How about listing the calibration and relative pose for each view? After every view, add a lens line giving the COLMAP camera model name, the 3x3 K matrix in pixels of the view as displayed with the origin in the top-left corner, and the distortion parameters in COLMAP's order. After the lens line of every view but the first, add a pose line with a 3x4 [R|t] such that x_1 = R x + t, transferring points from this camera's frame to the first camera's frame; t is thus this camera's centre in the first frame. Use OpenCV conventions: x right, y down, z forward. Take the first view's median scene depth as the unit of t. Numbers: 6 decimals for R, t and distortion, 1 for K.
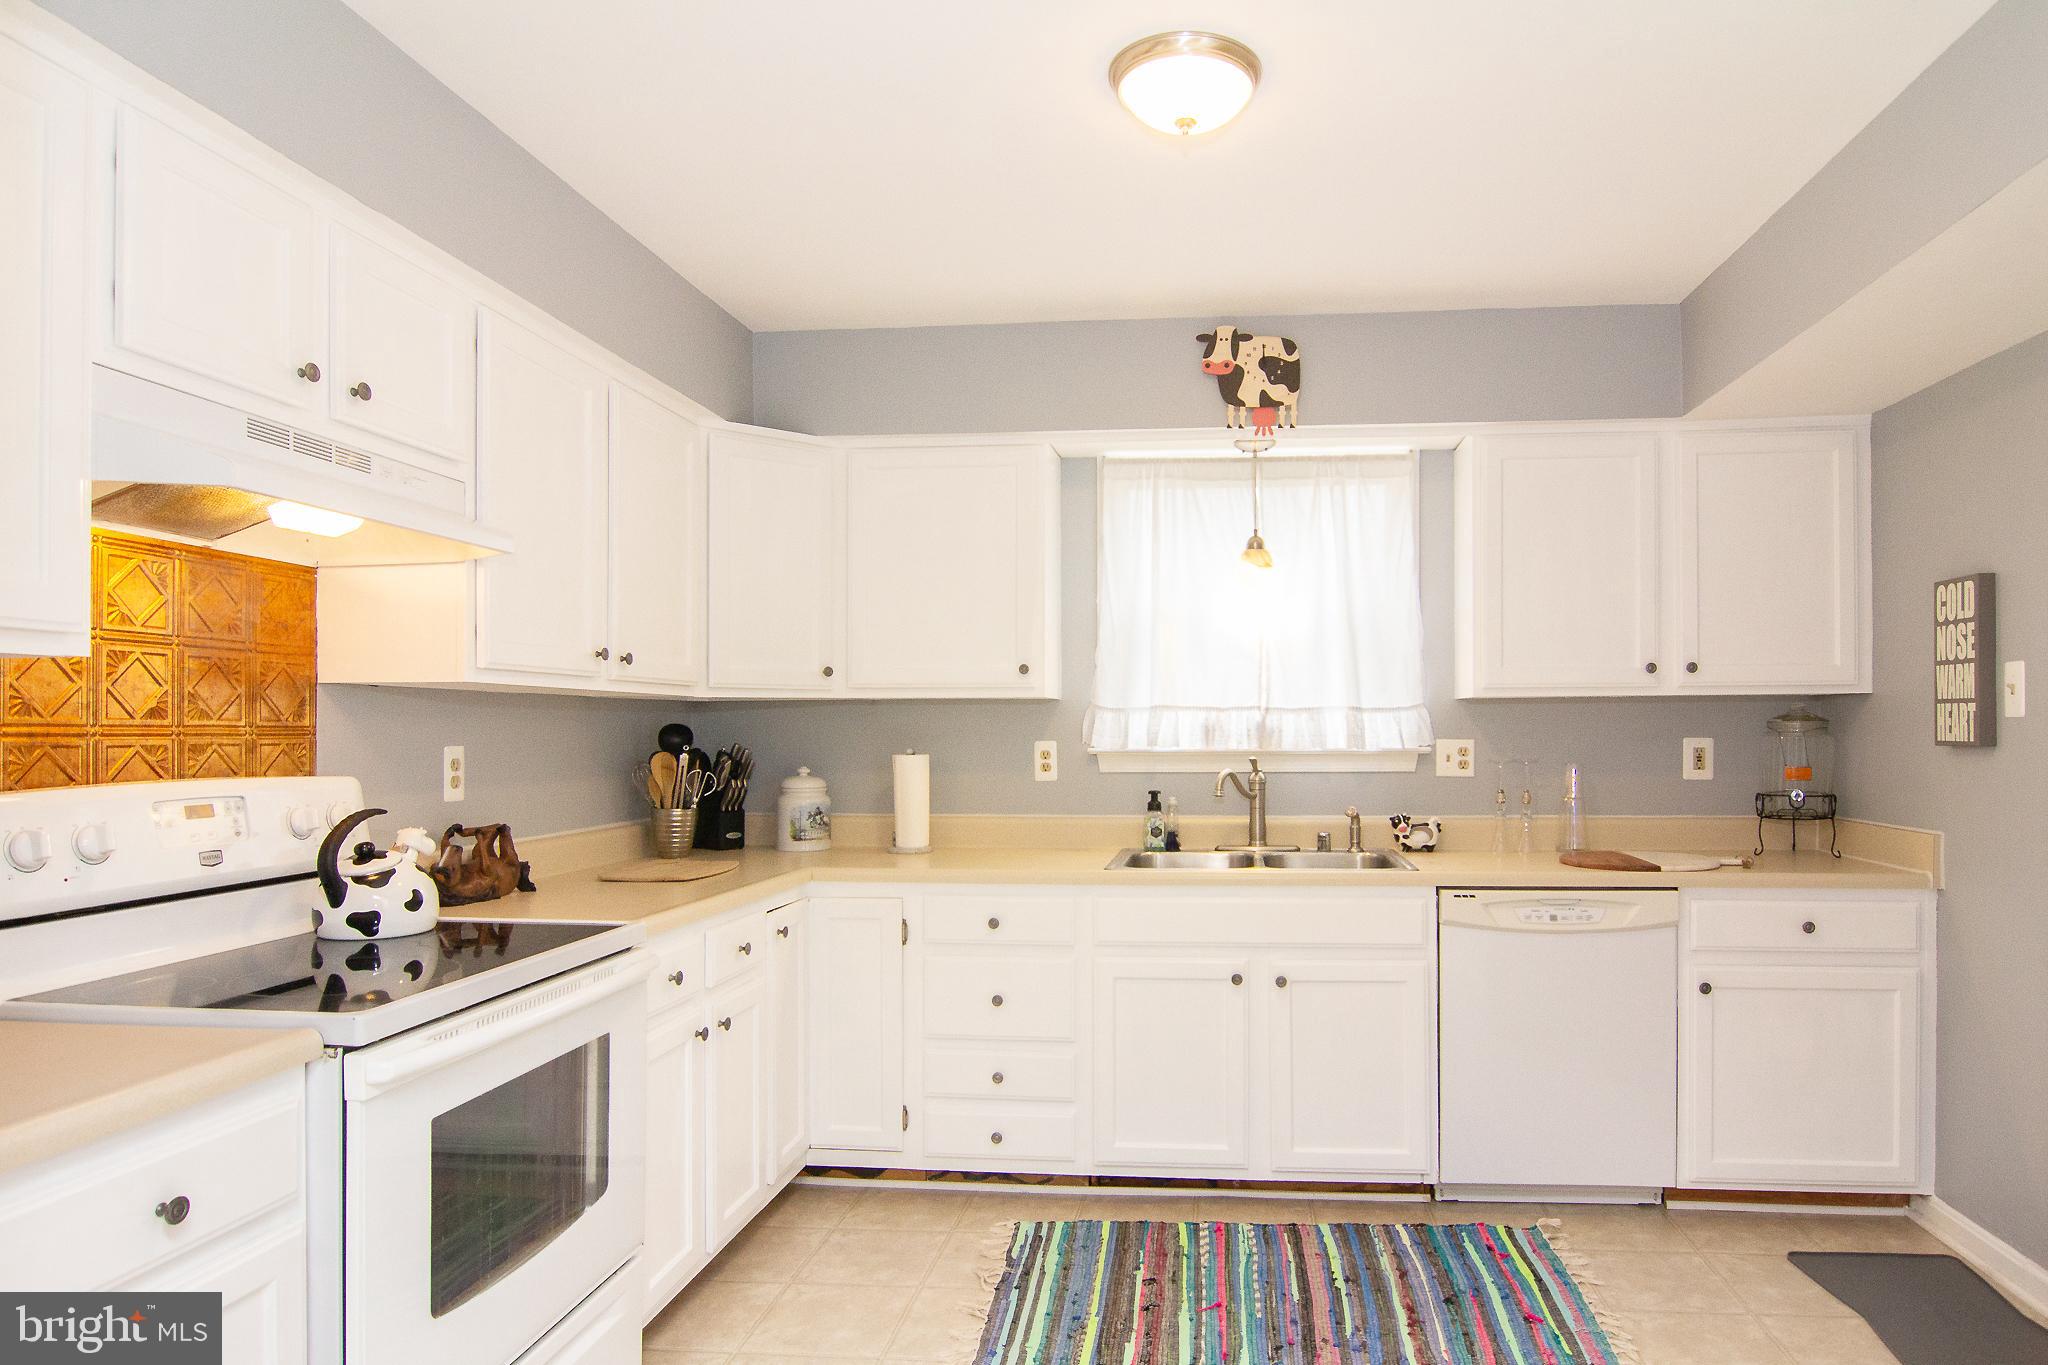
lens RADIAL K [[1270.5, 0, 1108.8], [0, 1270.5, 729.6], [0, 0, 1]] dist [-0.018650, -0.000735]
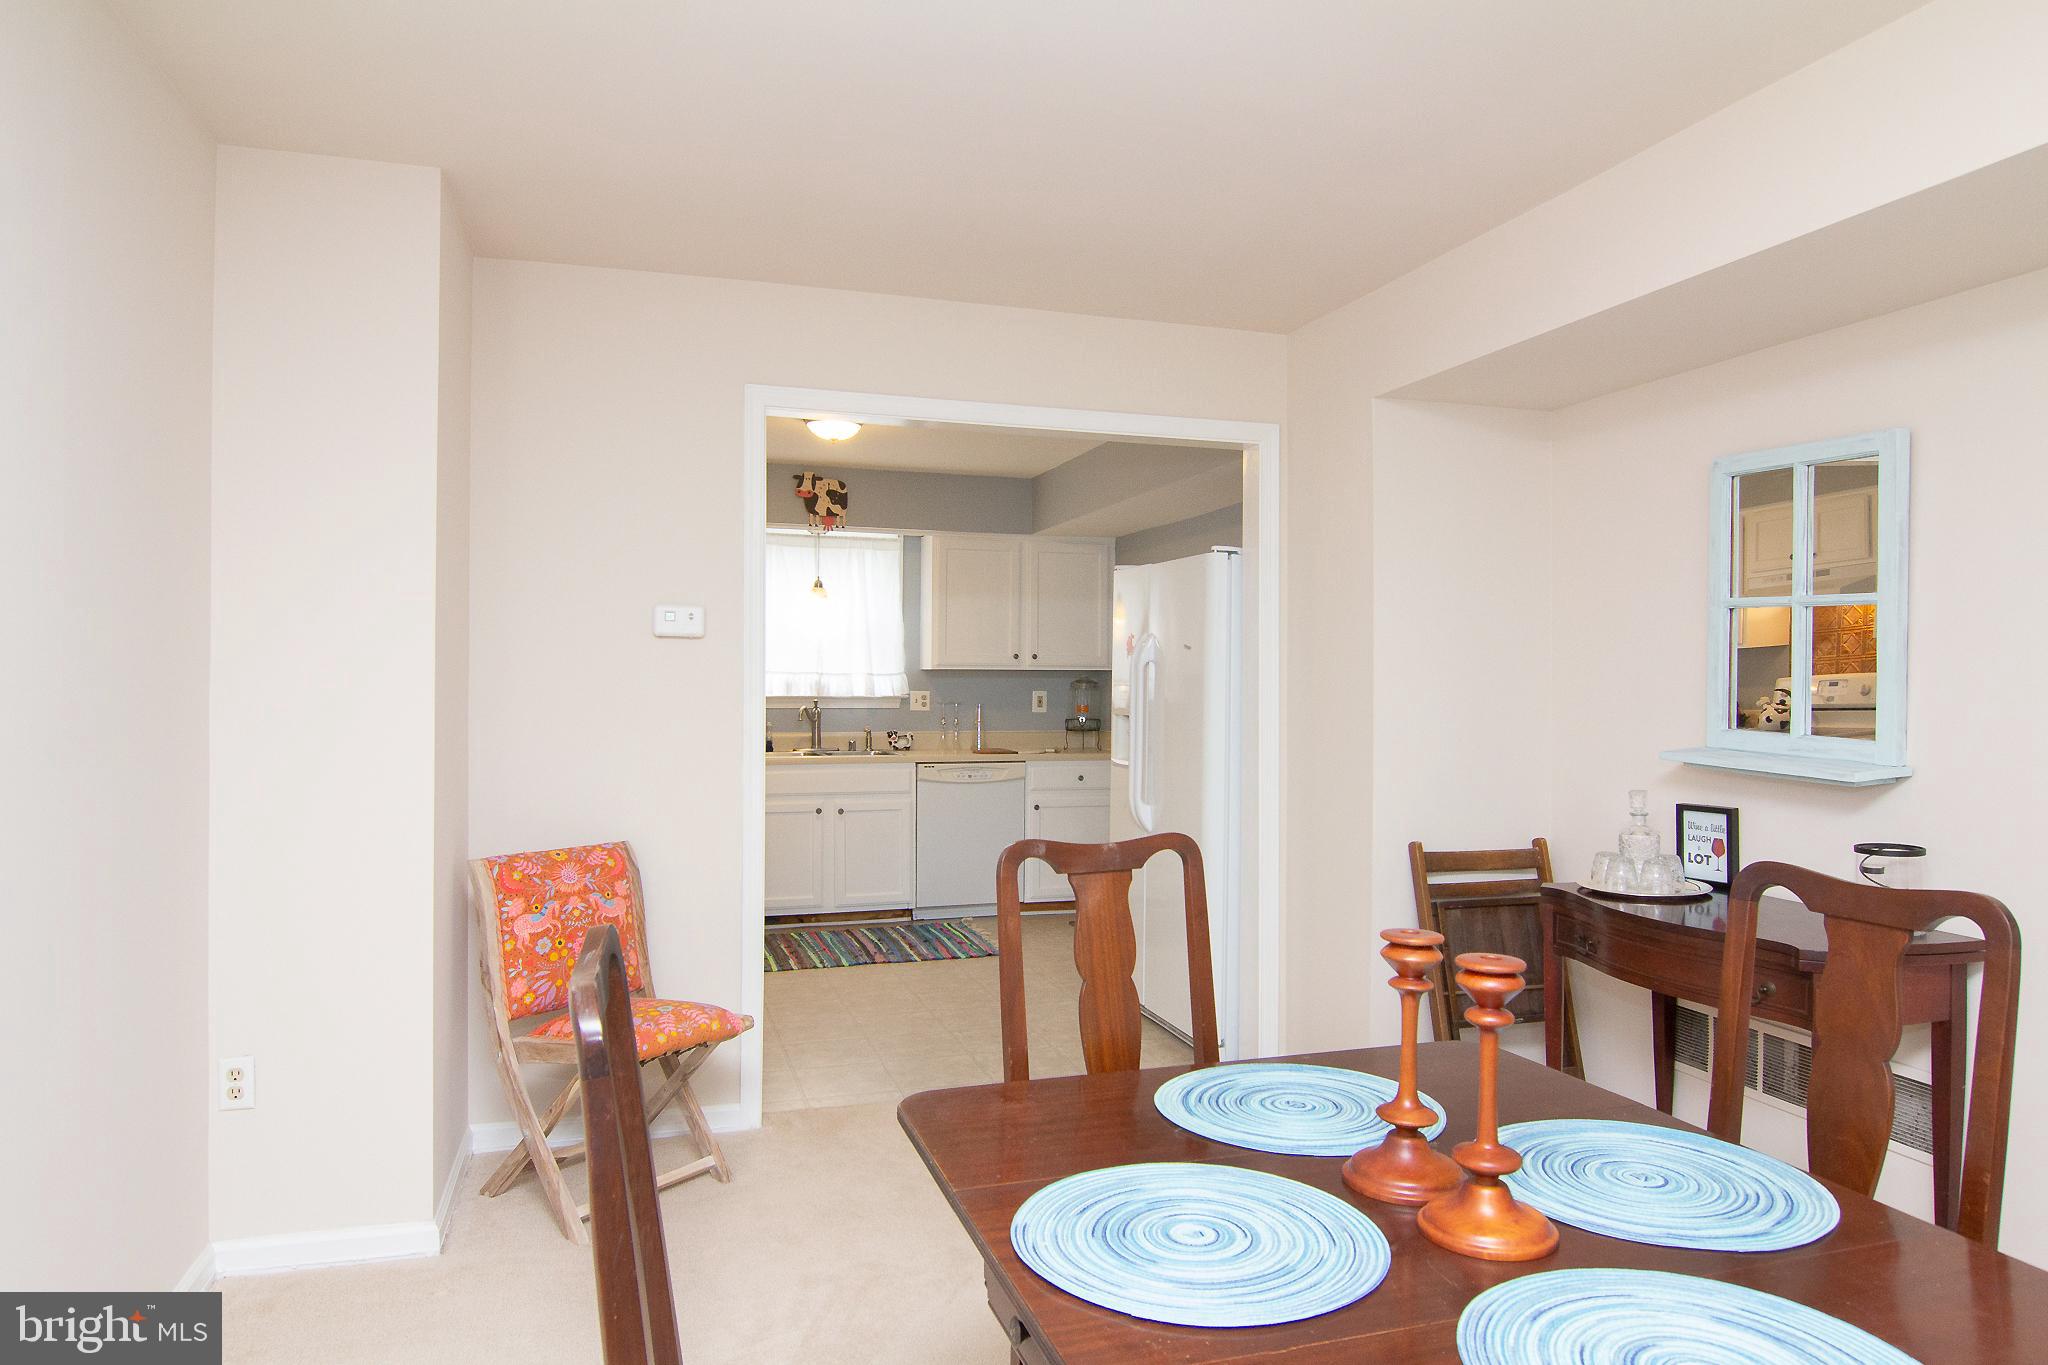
lens RADIAL K [[1317.7, 0, 1024.0], [0, 1317.7, 682.5], [0, 0, 1]] dist [0.000057, -0.005500]
pose [[0.926250, 0.009167, 0.376799, -0.336008], [-0.009952, 0.999950, 0.000135, -0.007061], [-0.376779, -0.003875, 0.926295, -0.909535]]
